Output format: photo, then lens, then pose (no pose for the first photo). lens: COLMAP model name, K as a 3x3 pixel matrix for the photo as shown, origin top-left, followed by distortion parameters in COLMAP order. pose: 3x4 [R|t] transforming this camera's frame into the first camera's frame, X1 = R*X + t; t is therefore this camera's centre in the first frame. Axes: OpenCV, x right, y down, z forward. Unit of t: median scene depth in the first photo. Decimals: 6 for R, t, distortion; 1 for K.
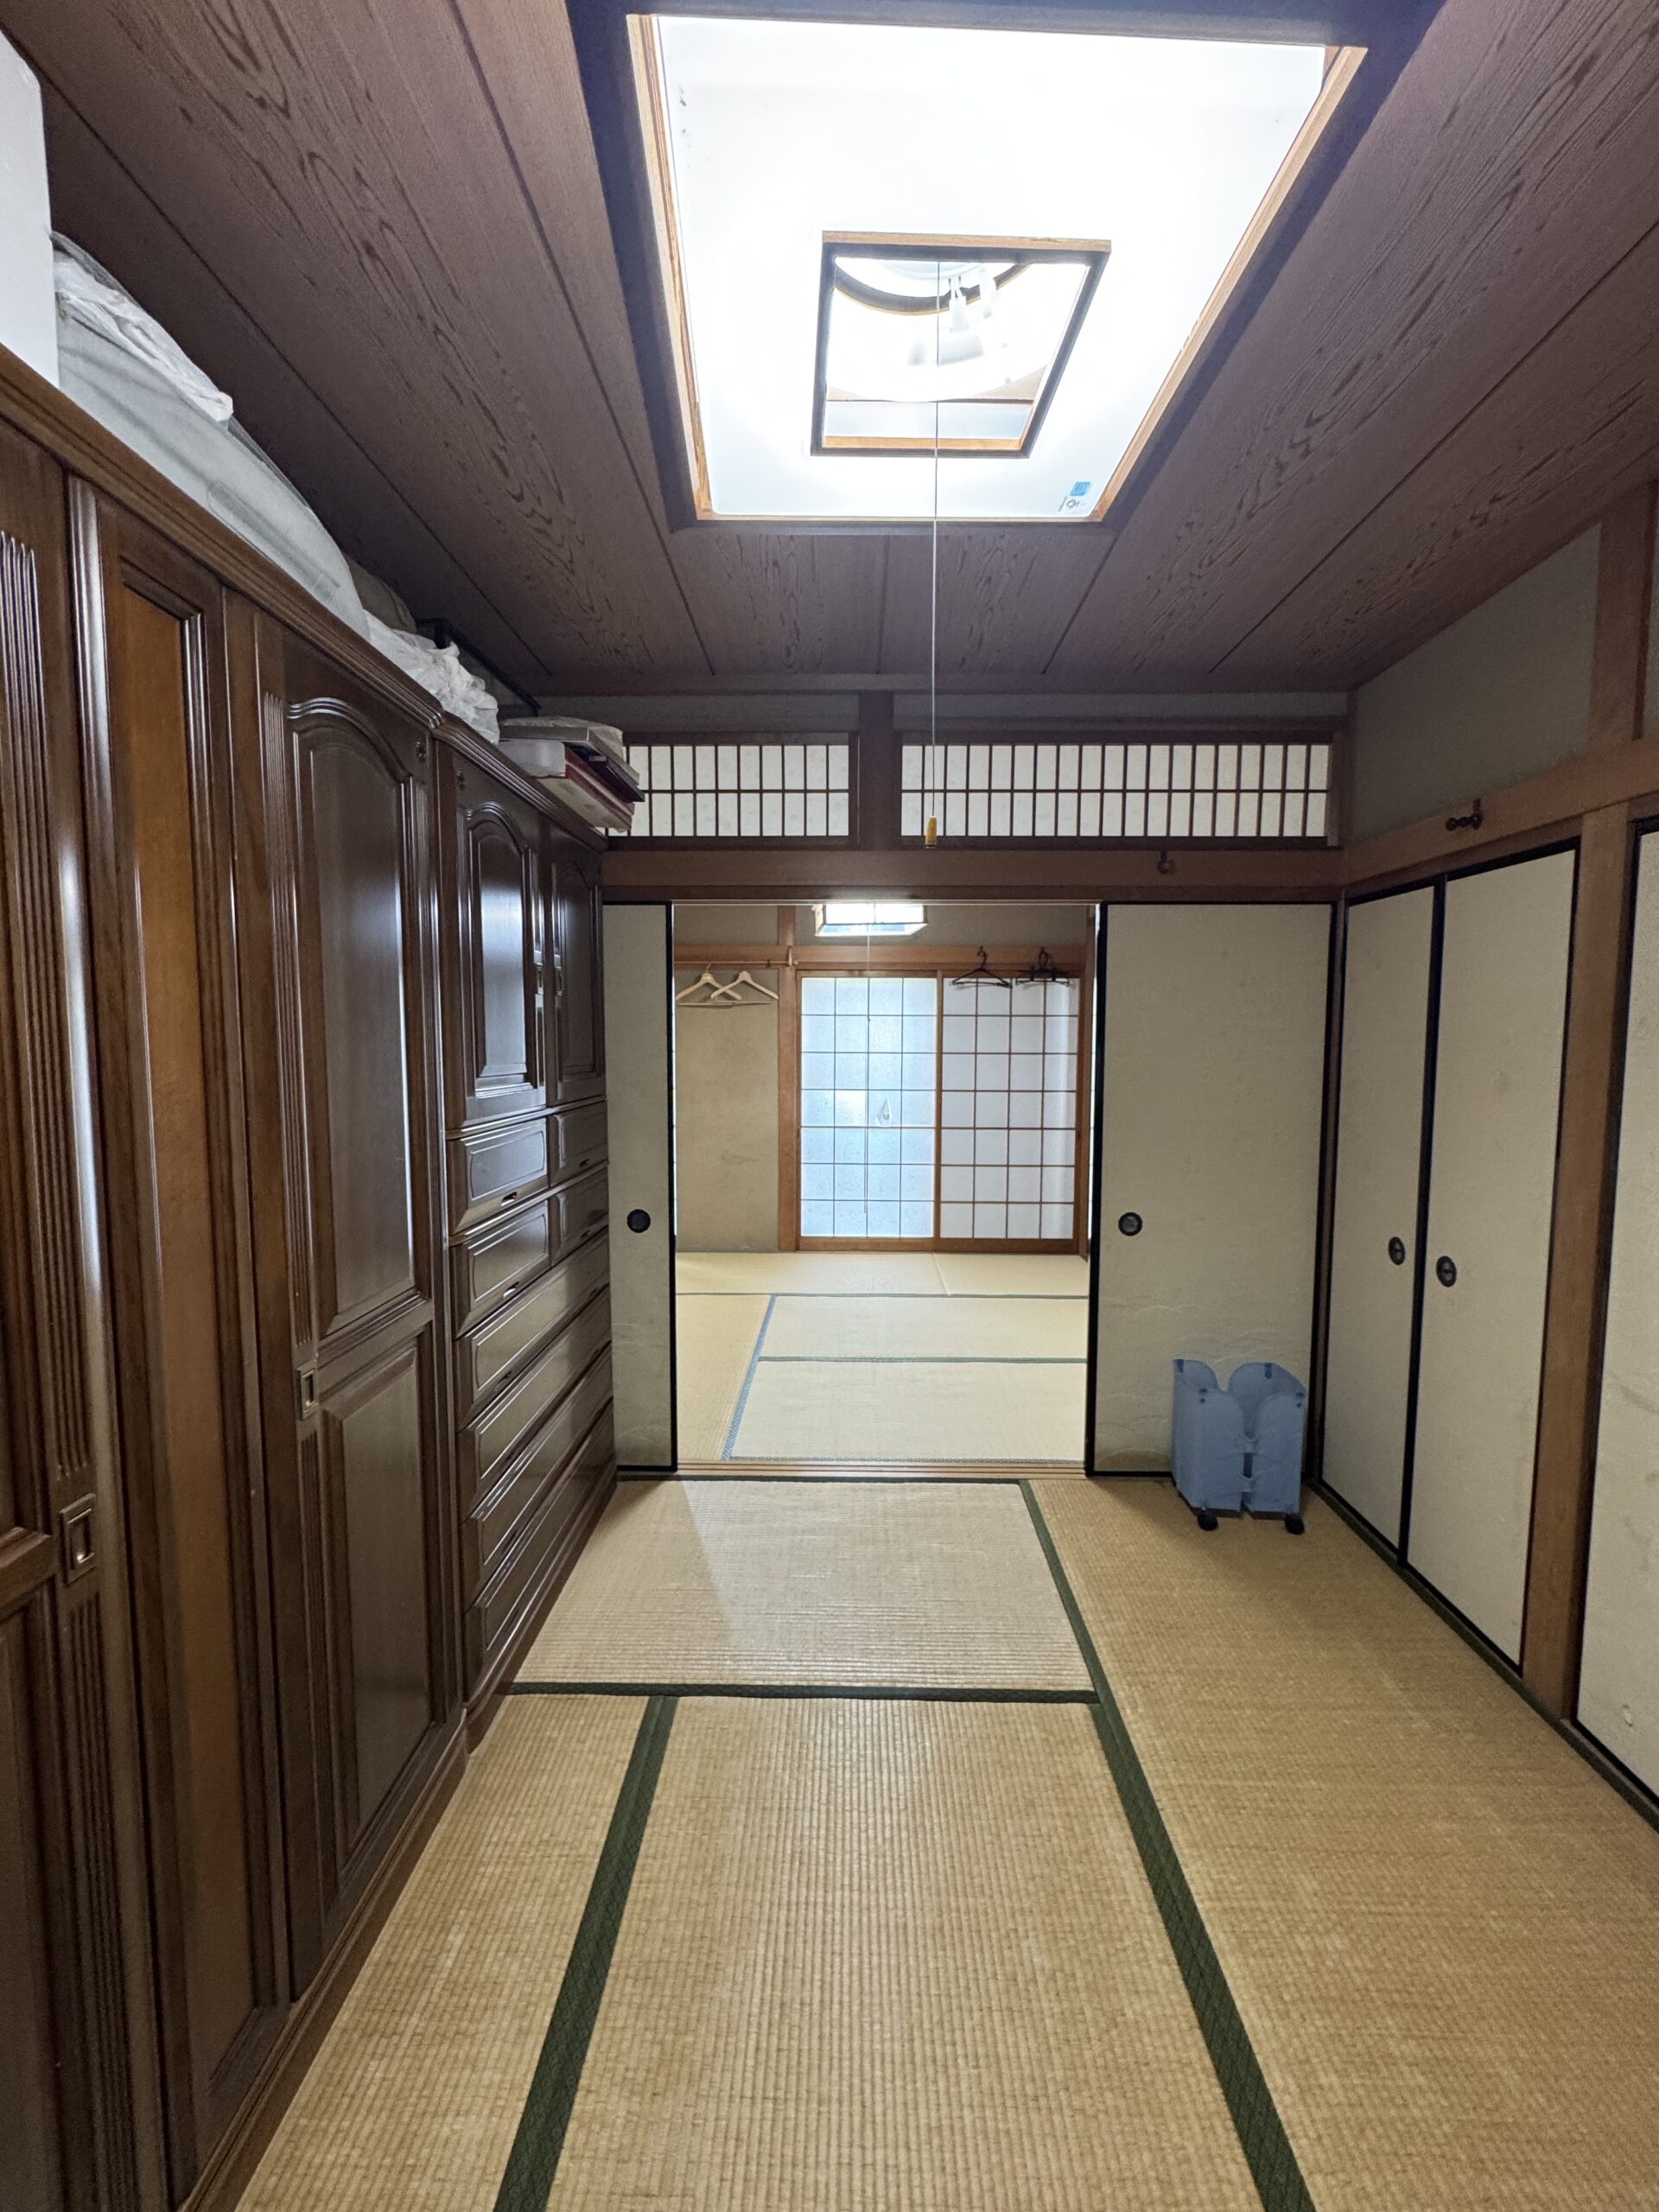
lens RADIAL K [[882.7, 0, 833.9], [0, 882.7, 1104.5], [0, 0, 1]] dist [-0.001128, -0.000281]
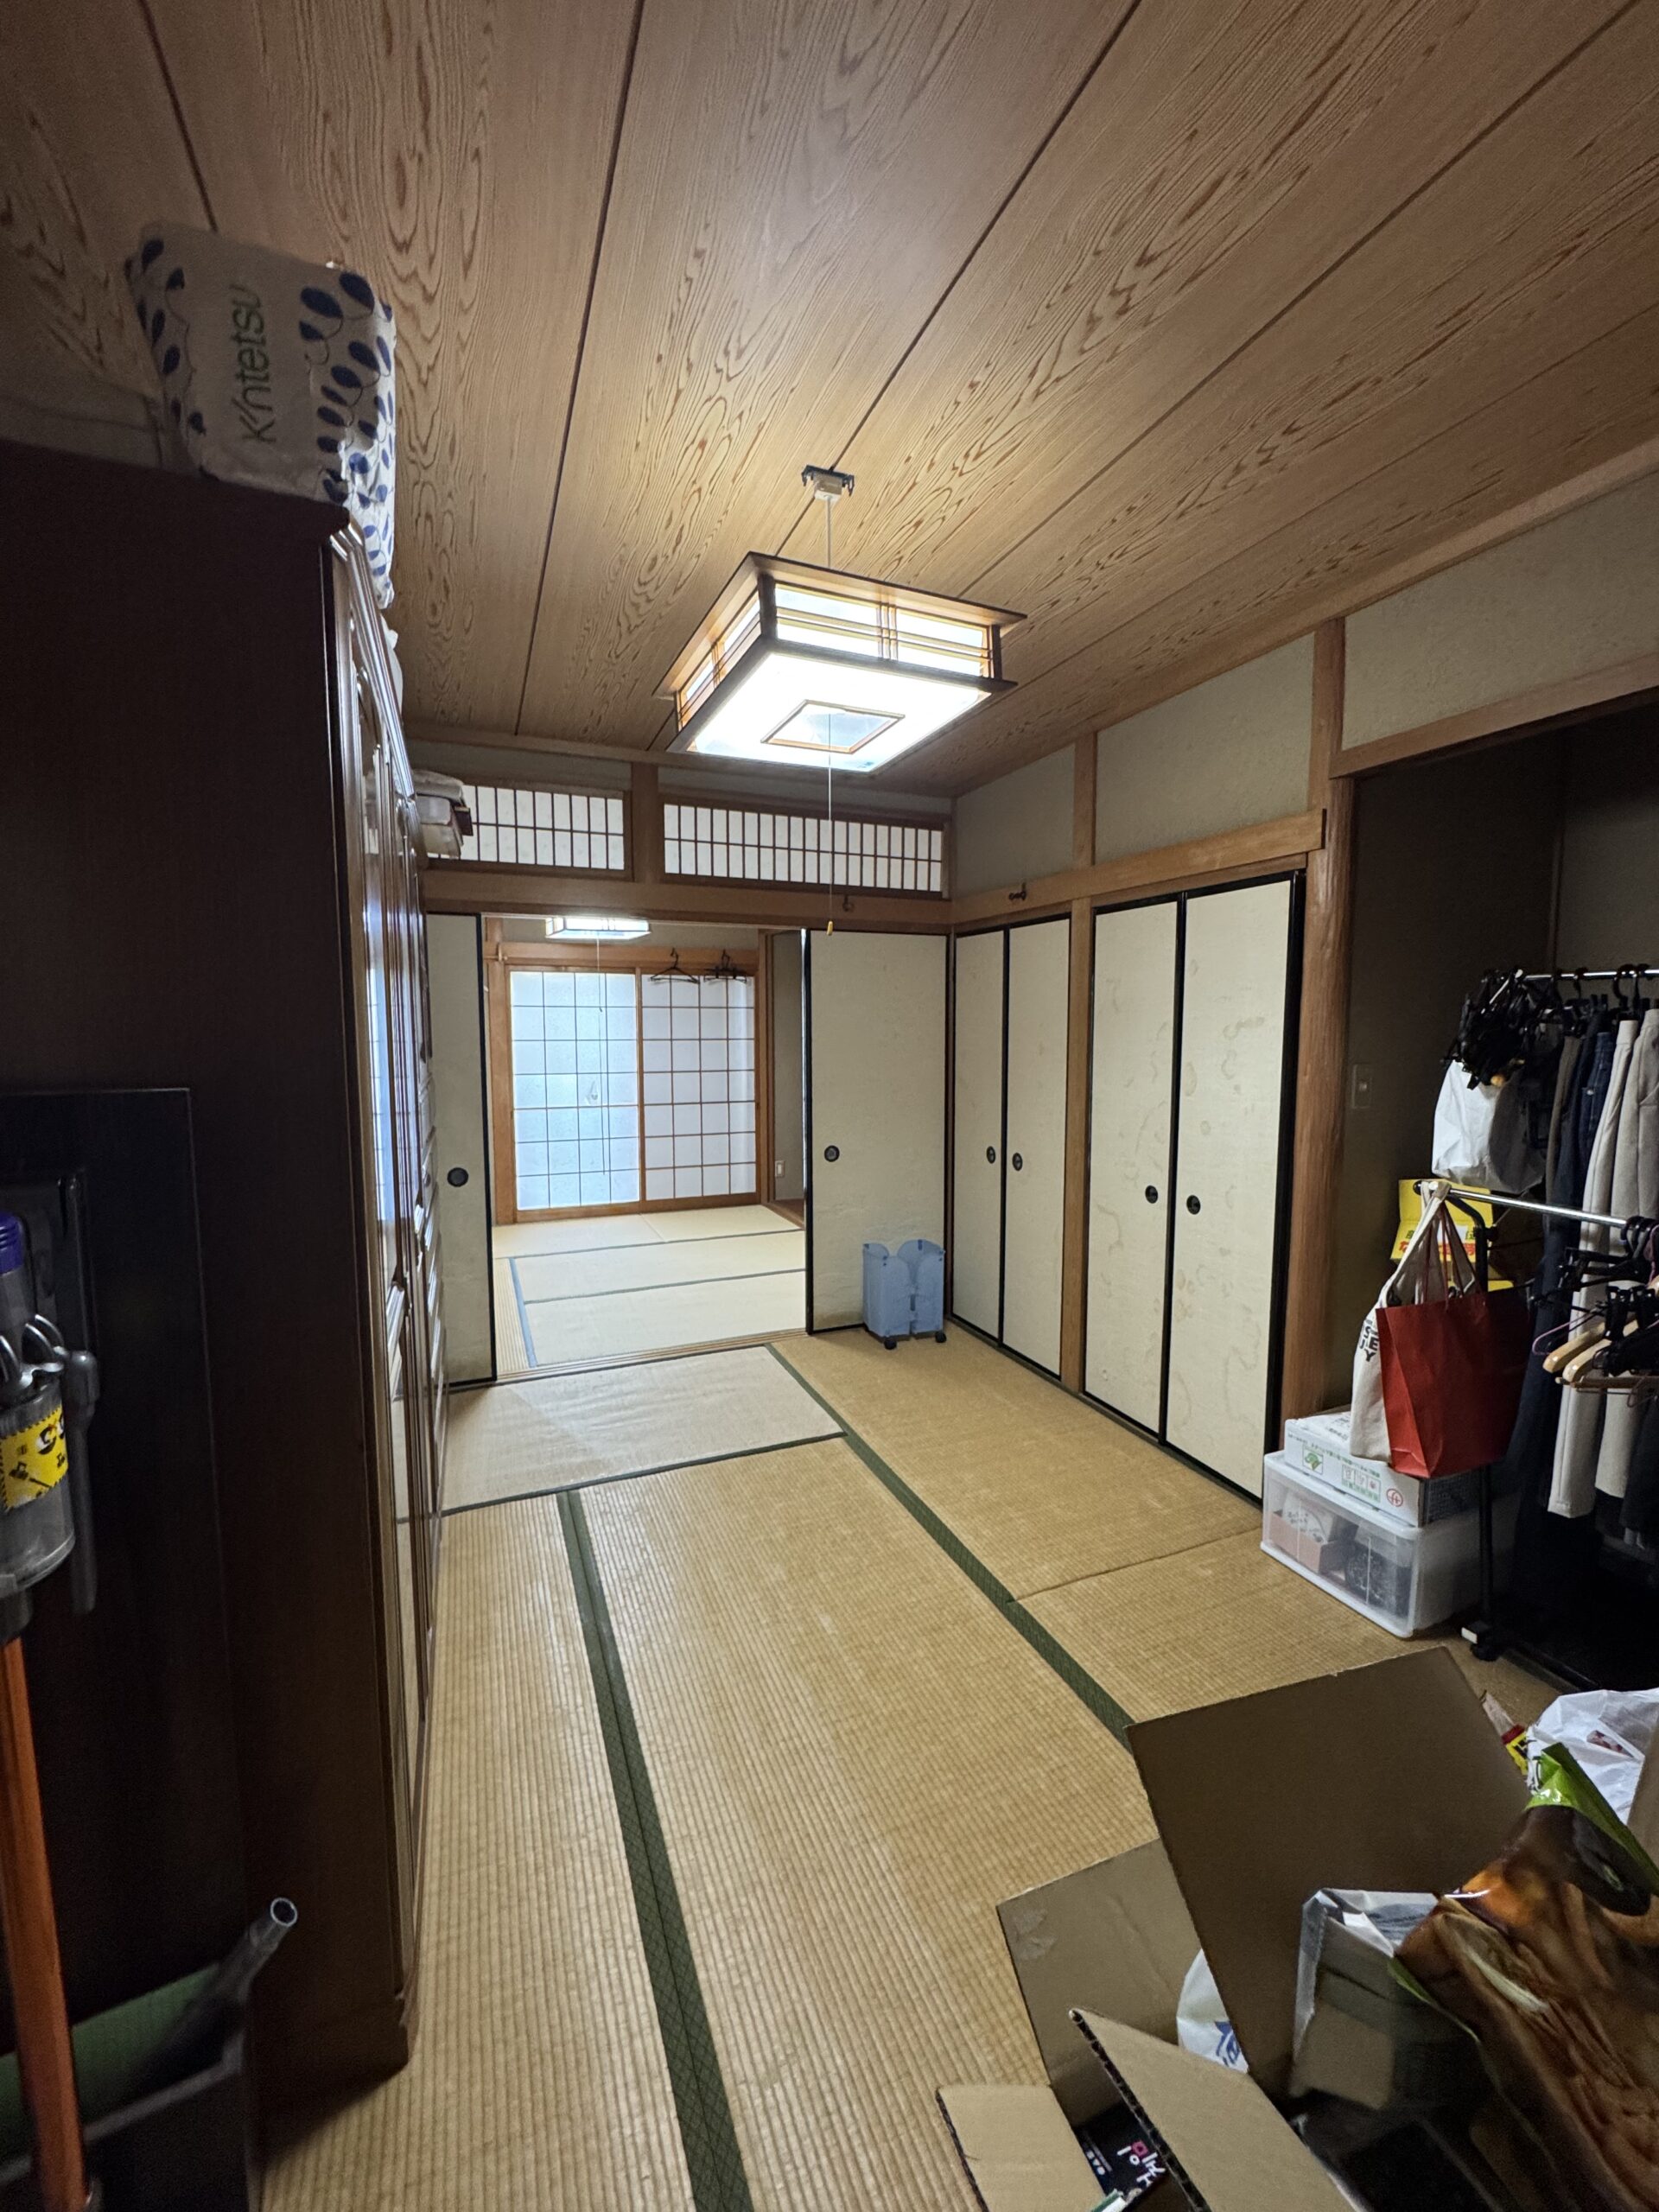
lens RADIAL K [[882.7, 0, 837.1], [0, 882.7, 1104.1], [0, 0, 1]] dist [-0.001128, -0.000281]
pose [[0.913507, -0.040275, 0.404824, -0.242699], [0.036263, 0.999188, 0.017577, 0.030928], [-0.405203, -0.001376, 0.914226, -0.326643]]
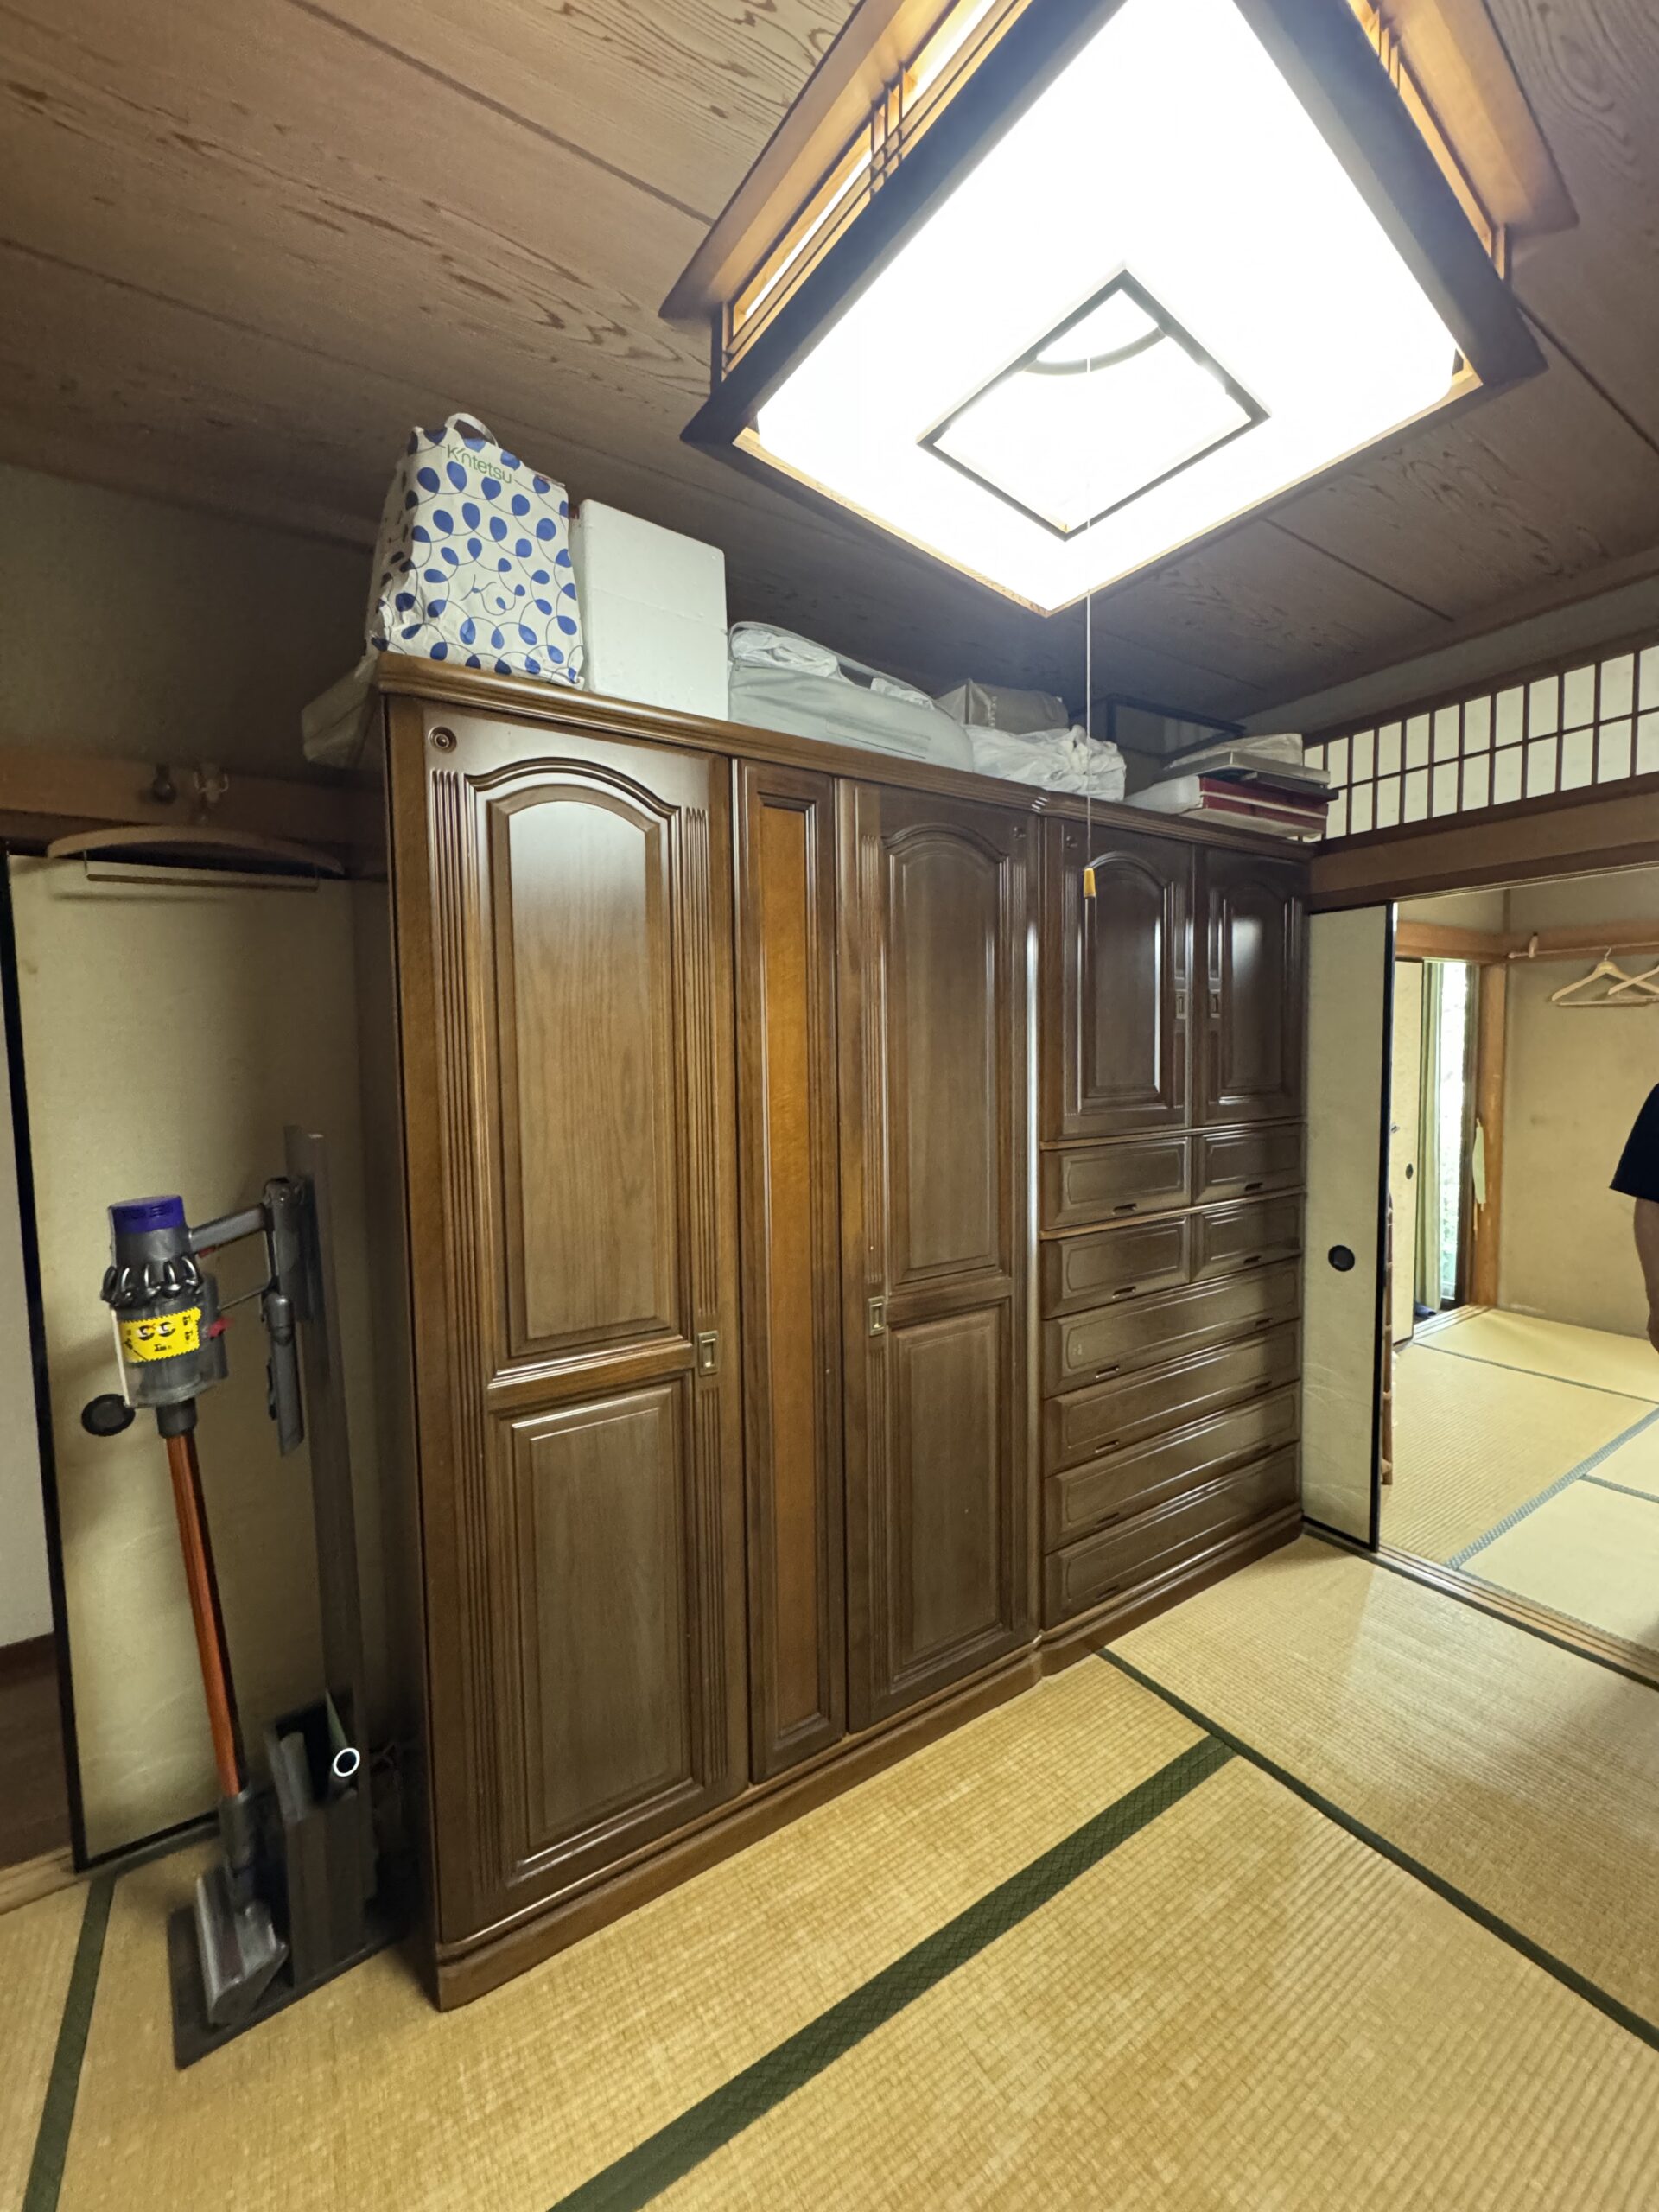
lens RADIAL K [[882.7, 0, 833.2], [0, 882.7, 1103.8], [0, 0, 1]] dist [-0.001128, -0.000281]
pose [[0.563361, 0.042138, -0.825136, 0.235554], [-0.047443, 0.998701, 0.018610, -0.019100], [0.824848, 0.028663, 0.564628, 0.057294]]
